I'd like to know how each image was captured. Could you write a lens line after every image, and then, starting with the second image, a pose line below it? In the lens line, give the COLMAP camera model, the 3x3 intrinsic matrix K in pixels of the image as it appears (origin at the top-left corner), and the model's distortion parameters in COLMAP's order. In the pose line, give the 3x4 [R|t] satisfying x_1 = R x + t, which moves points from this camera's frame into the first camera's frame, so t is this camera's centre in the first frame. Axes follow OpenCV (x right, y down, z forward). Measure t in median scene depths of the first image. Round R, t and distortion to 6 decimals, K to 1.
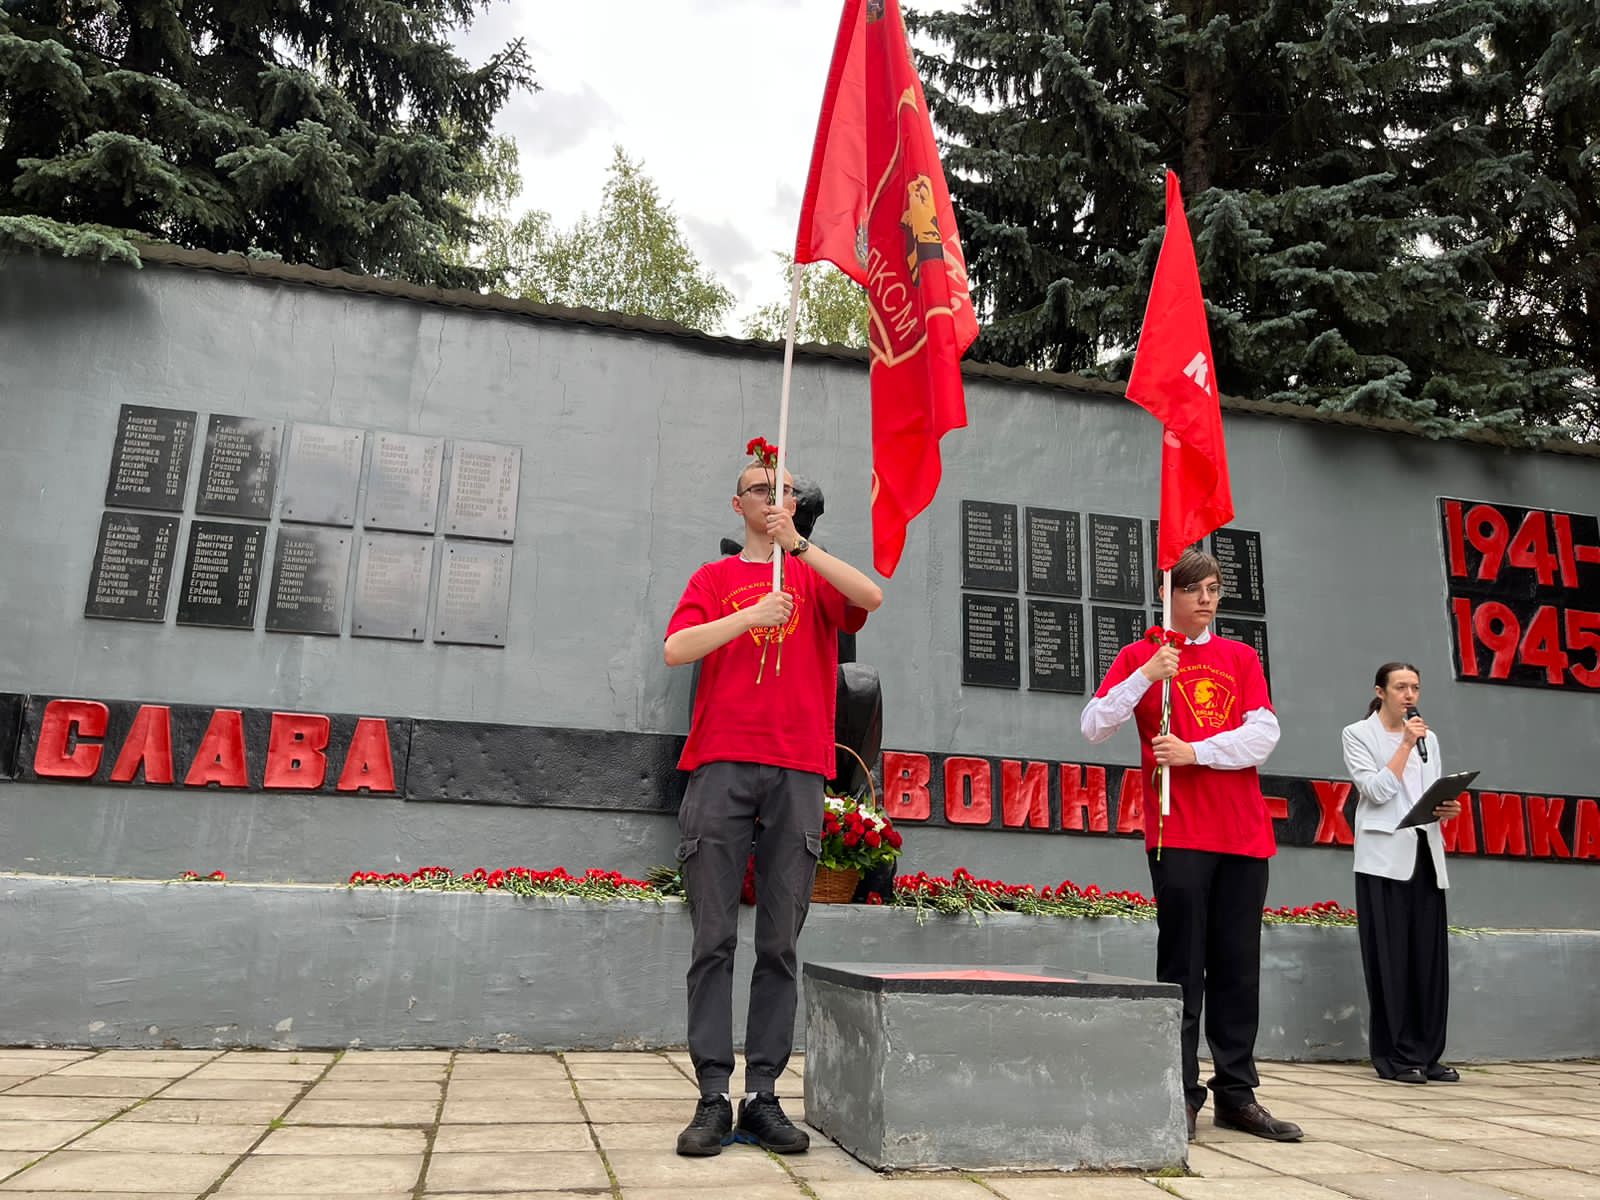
lens RADIAL K [[1215.5, 0, 800.0], [0, 1215.5, 600.0], [0, 0, 1]] dist [0.045978, -0.108054]
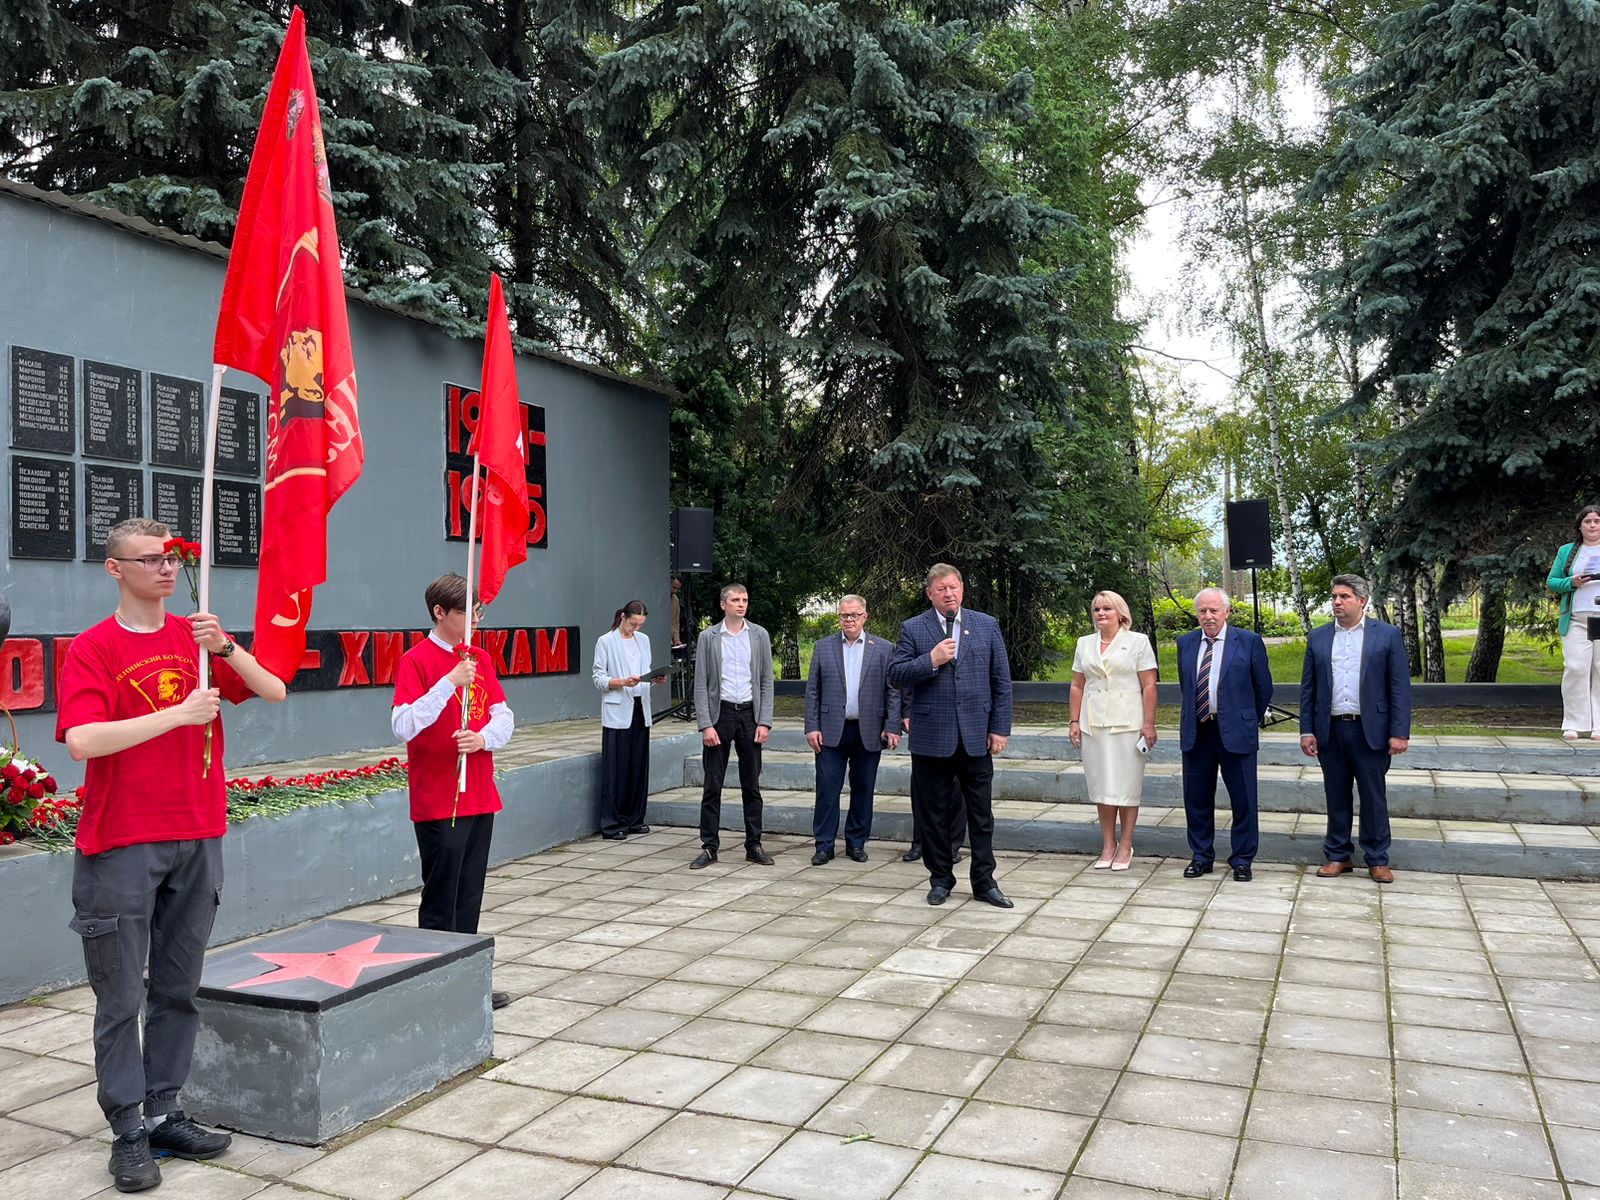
lens RADIAL K [[1207.7, 0, 800.0], [0, 1207.7, 600.0], [0, 0, 1]] dist [0.068654, -0.101383]
pose [[0.606422, -0.033375, 0.794442, -0.224595], [-0.149175, 0.976603, 0.154898, -0.124002], [-0.781024, -0.212445, 0.587255, 0.006631]]
